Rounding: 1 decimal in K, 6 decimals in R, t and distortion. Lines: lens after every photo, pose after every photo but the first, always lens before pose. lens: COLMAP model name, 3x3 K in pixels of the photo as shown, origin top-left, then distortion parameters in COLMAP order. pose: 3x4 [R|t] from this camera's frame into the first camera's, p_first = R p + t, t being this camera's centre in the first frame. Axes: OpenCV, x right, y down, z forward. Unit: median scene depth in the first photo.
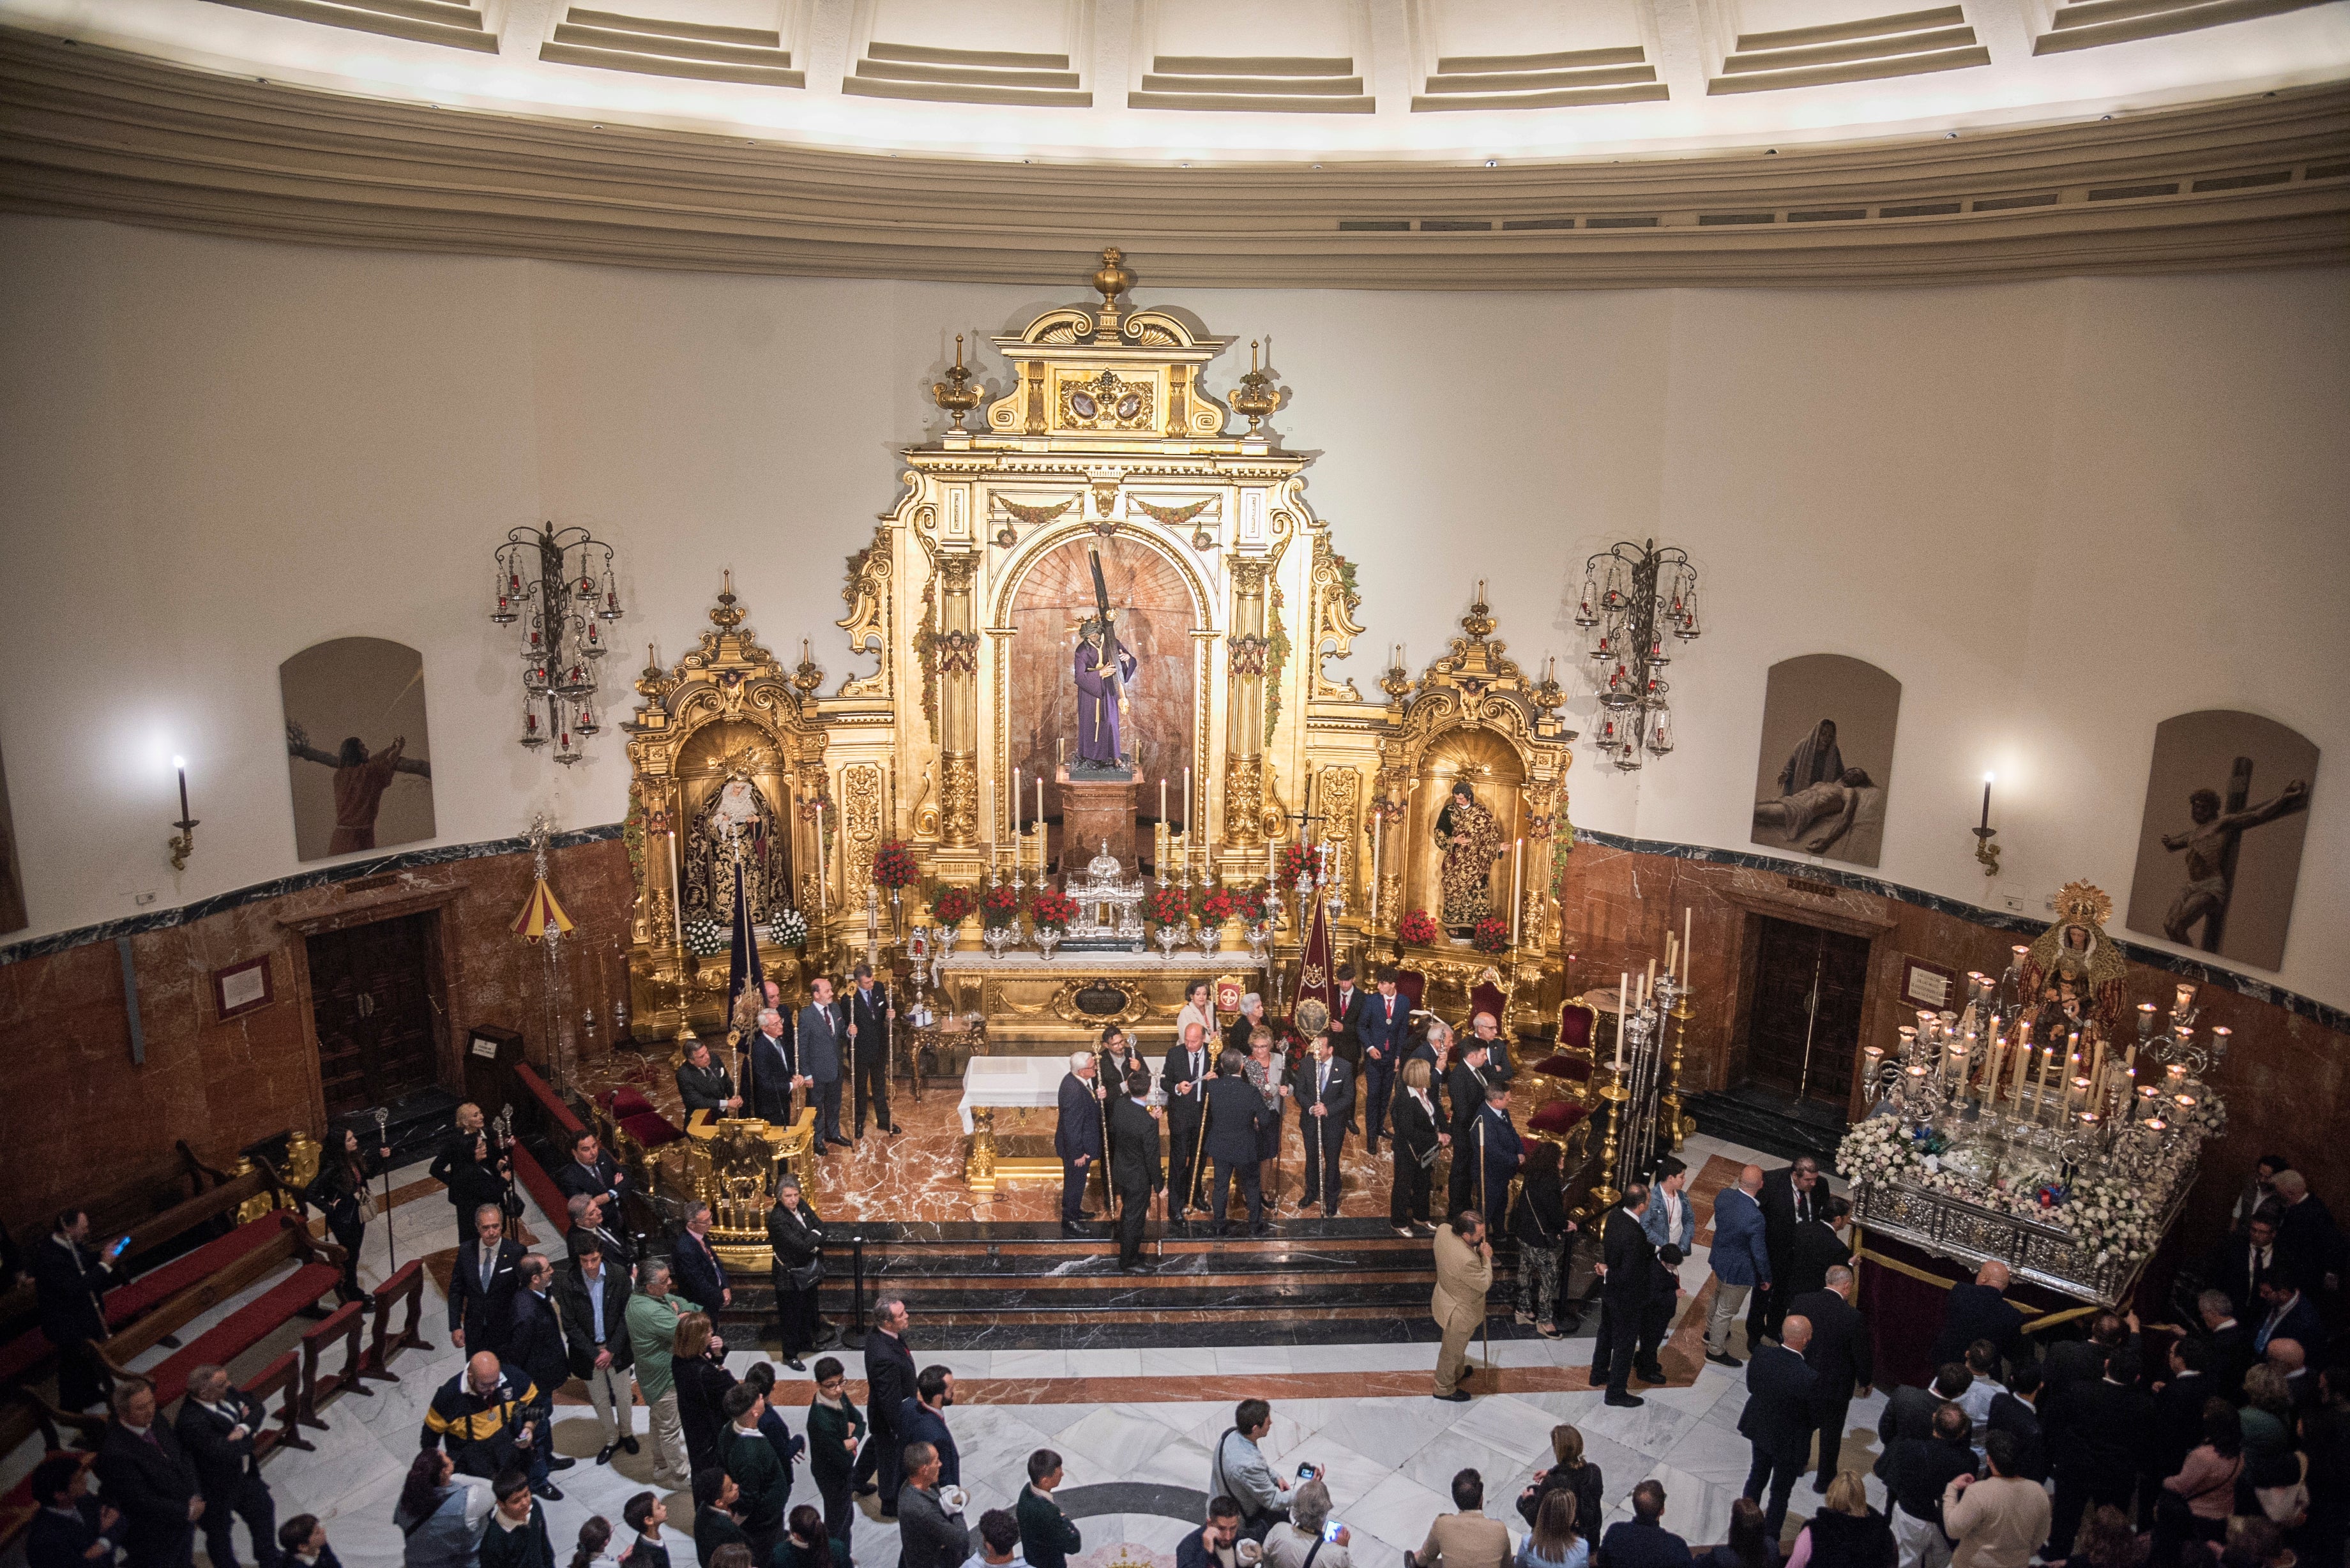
lens RADIAL K [[1676.4, 0, 1175.0], [0, 1676.4, 784.0], [0, 0, 1]] dist [-0.107477, 0.076931]
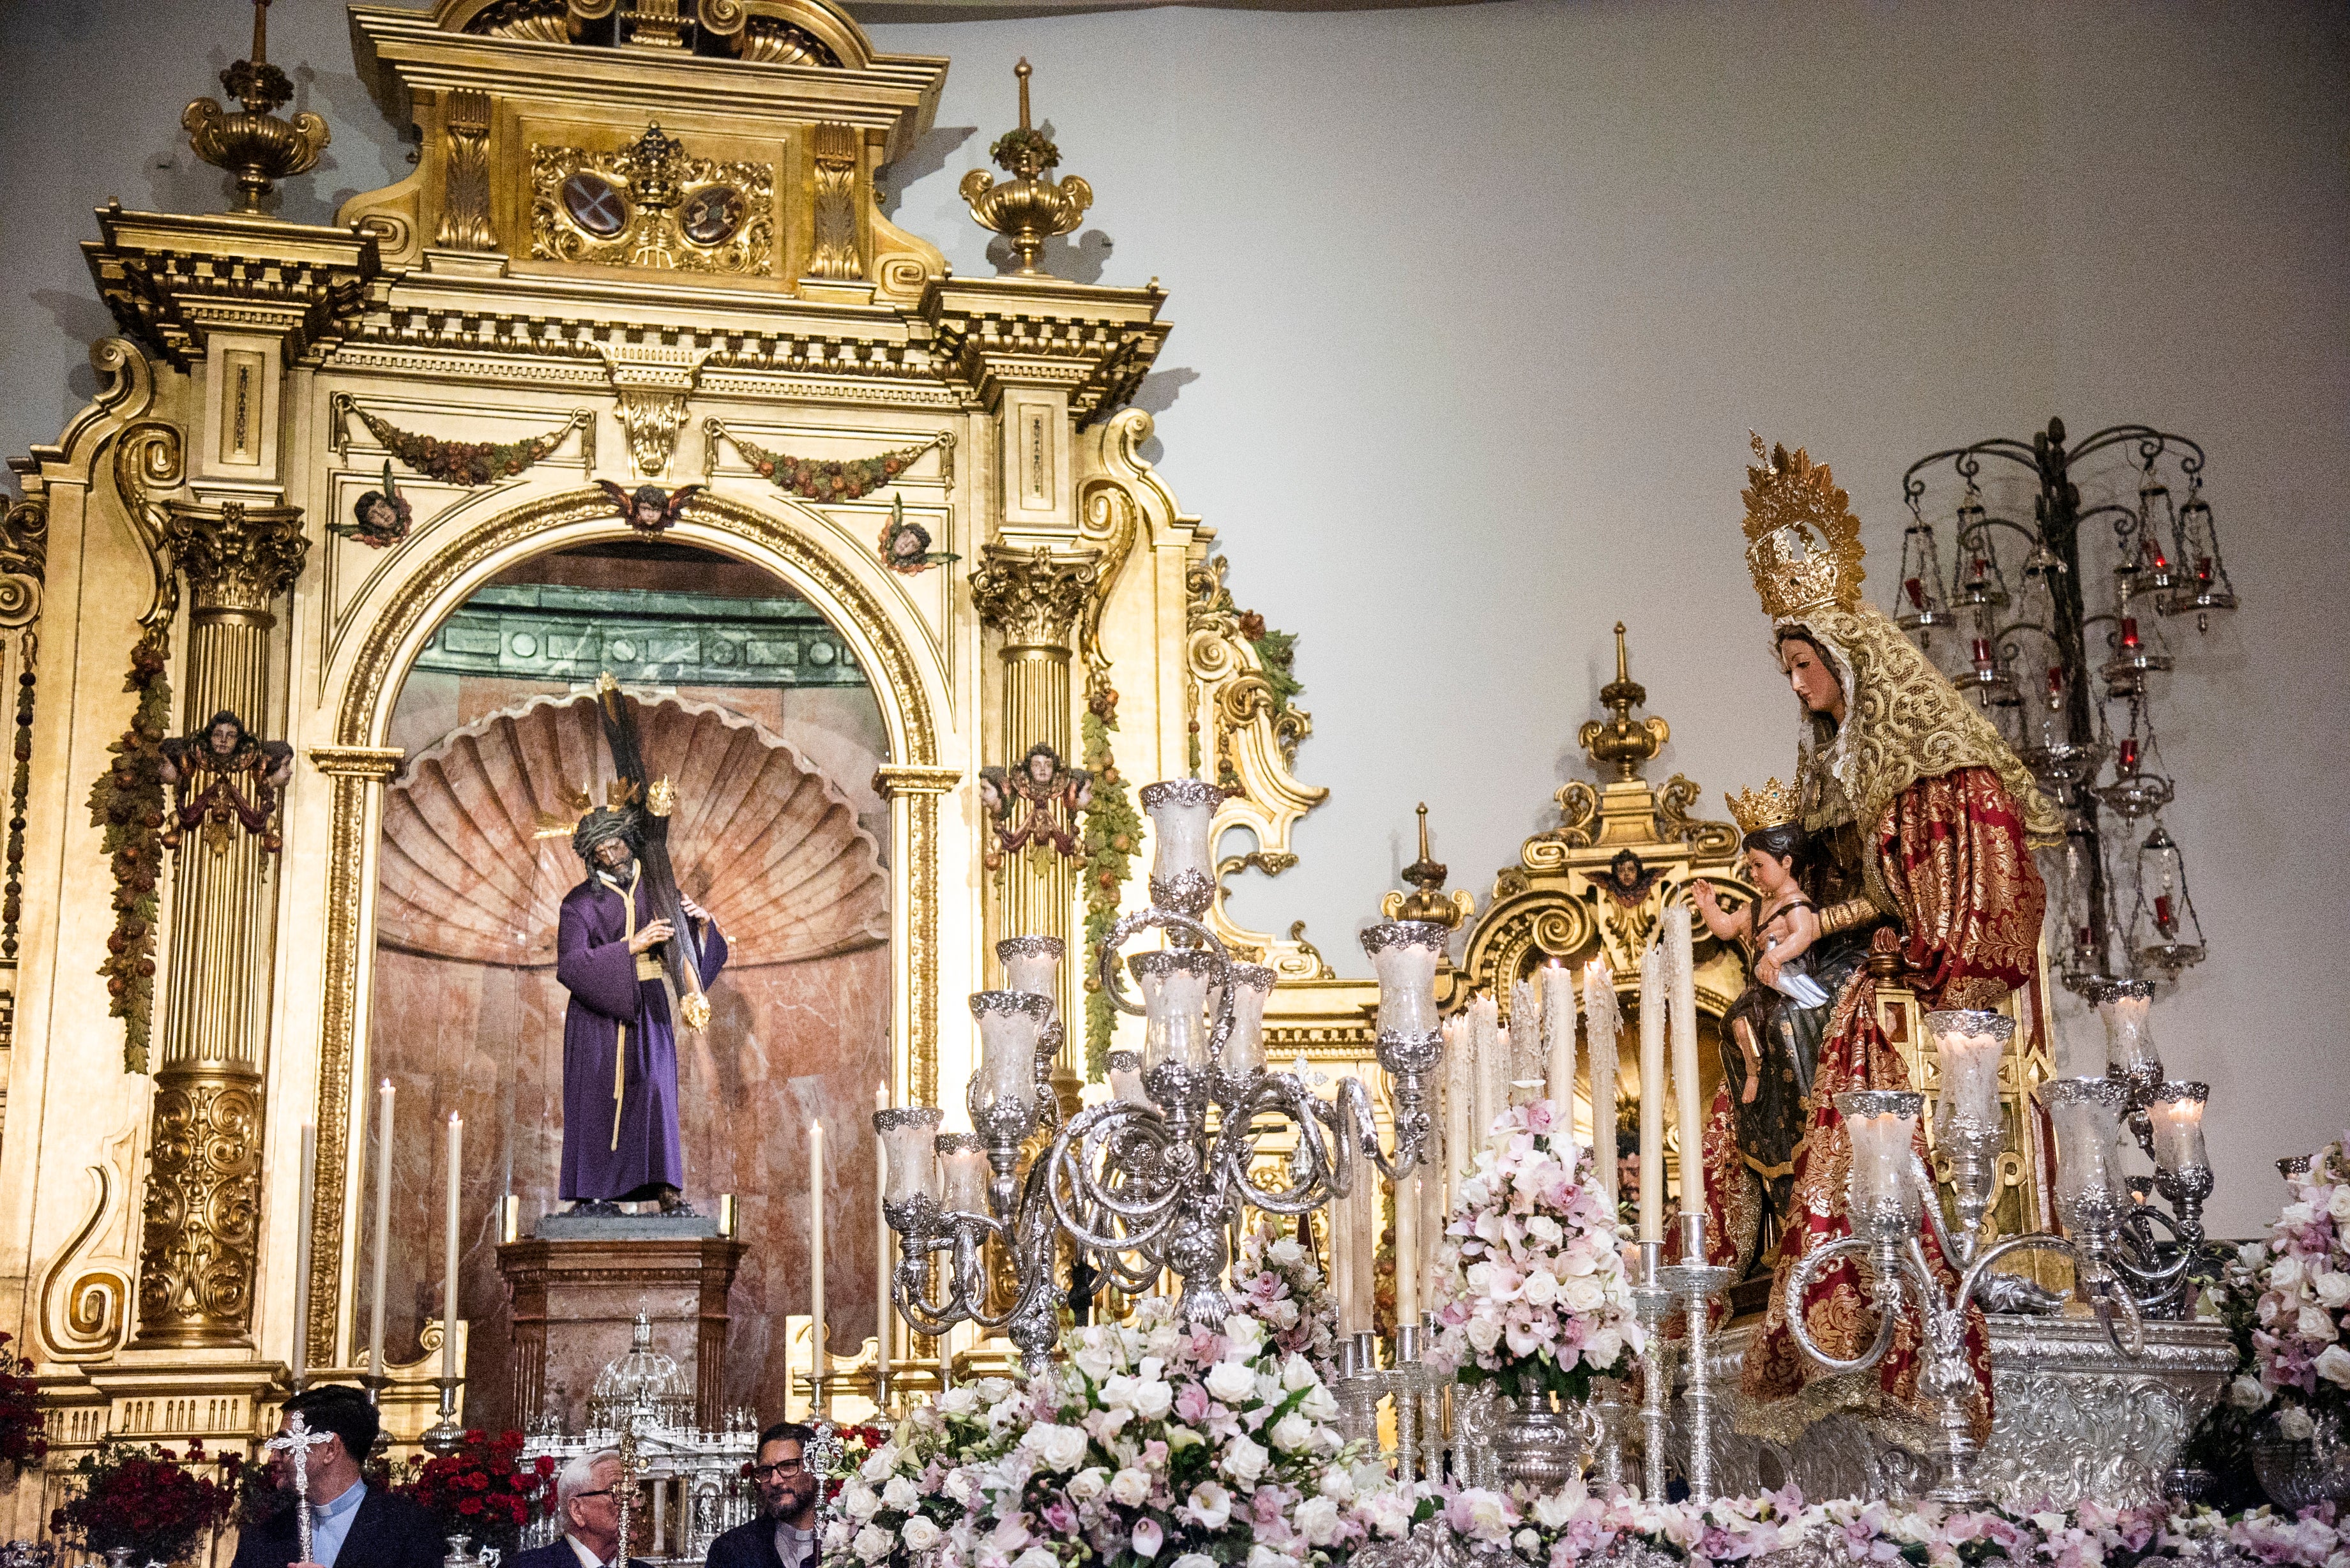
lens RADIAL K [[3327.4, 0, 1178.1], [0, 3327.4, 832.5], [0, 0, 1]] dist [0.243142, 0.038713]
pose [[0.989777, -0.002457, 0.142602, -0.031882], [0.066097, 0.893900, -0.443366, 0.262909], [-0.126382, 0.448259, 0.884924, 0.335336]]
